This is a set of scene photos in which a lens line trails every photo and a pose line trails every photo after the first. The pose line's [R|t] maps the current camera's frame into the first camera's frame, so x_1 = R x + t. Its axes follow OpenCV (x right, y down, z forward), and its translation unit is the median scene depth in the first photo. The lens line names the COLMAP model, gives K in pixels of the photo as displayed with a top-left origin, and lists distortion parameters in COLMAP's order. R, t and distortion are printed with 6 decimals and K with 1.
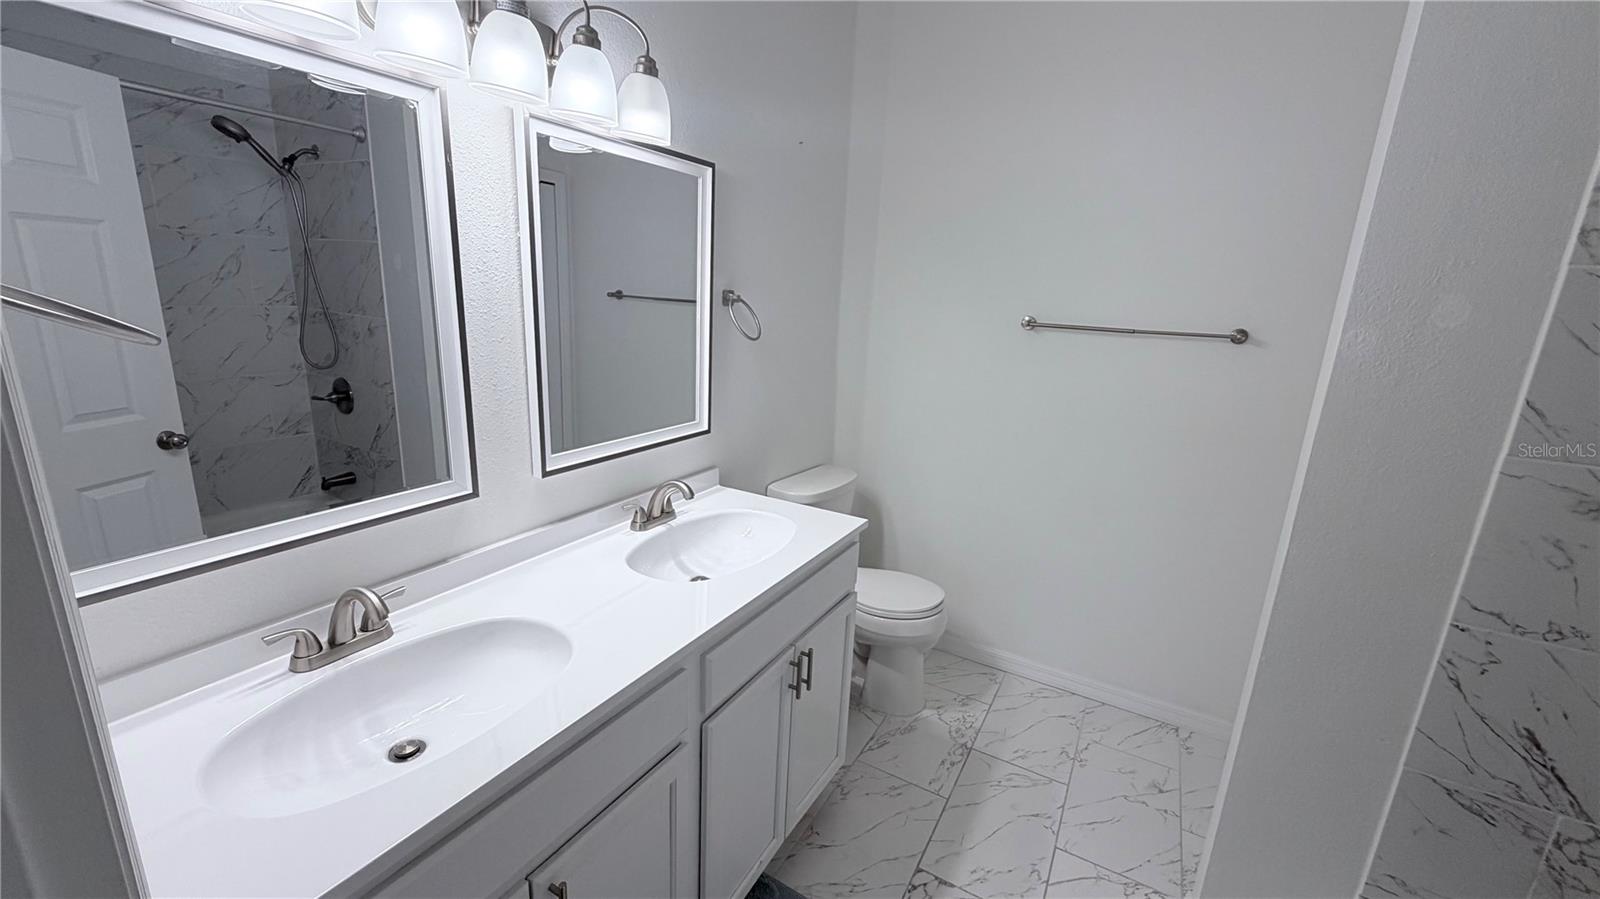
lens RADIAL K [[637.2, 0, 793.7], [0, 637.2, 452.1], [0, 0, 1]] dist [-0.000667, 0.000543]
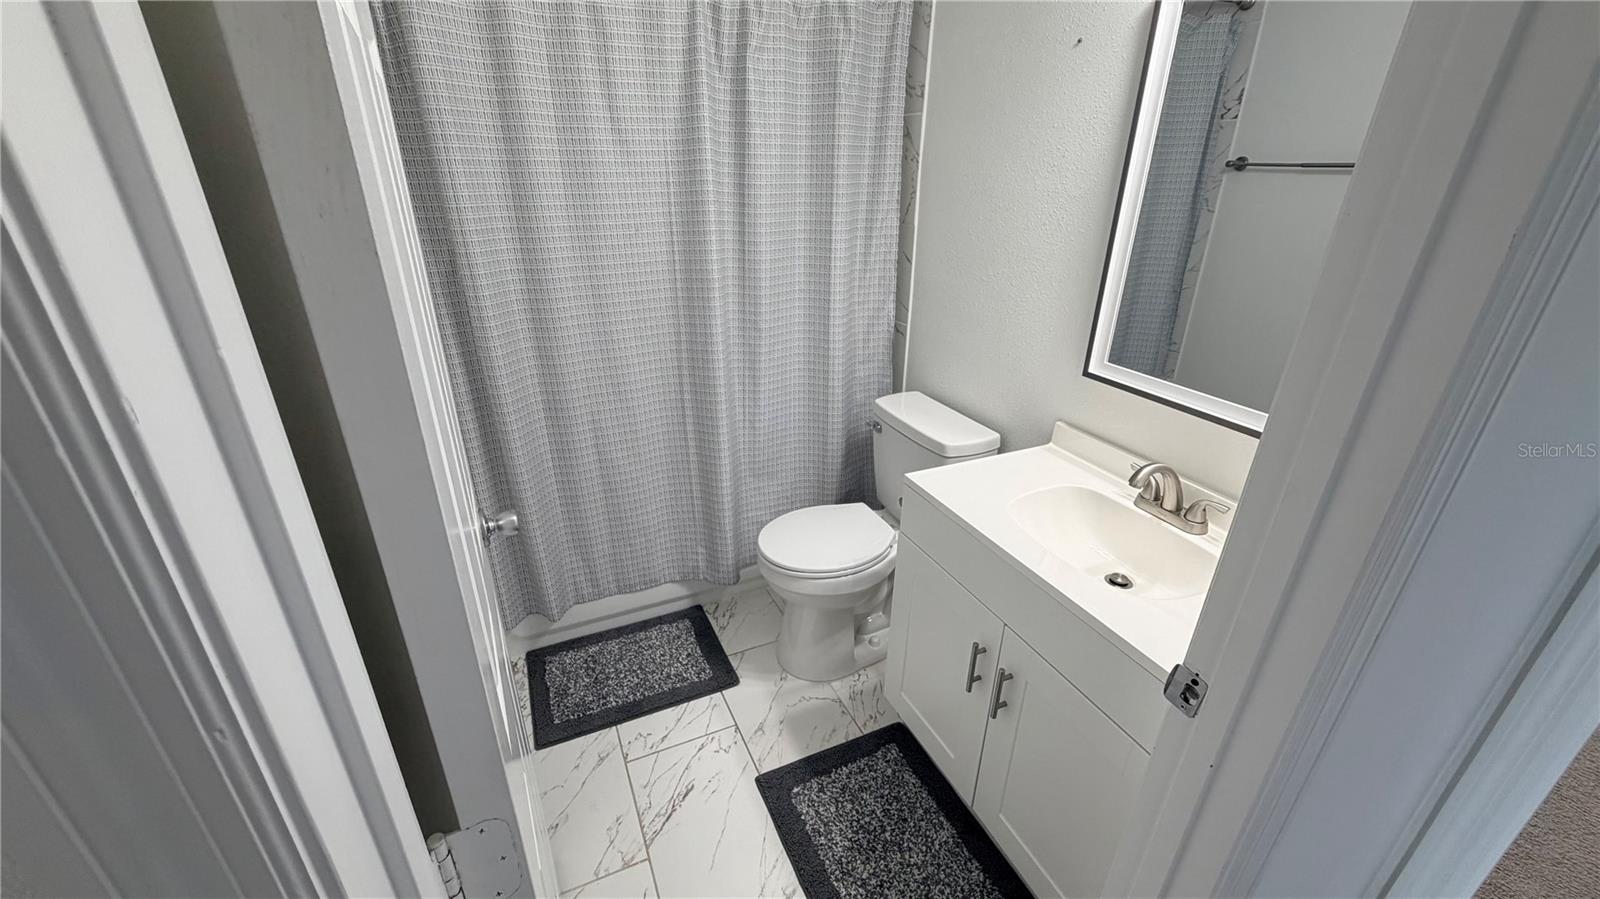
lens RADIAL K [[637.2, 0, 793.7], [0, 637.2, 452.1], [0, 0, 1]] dist [-0.000667, 0.000543]
pose [[-0.572488, 0.294453, -0.765216, 0.562635], [-0.230359, 0.837933, 0.494775, -0.216057], [0.786888, 0.459527, -0.411876, 1.038116]]
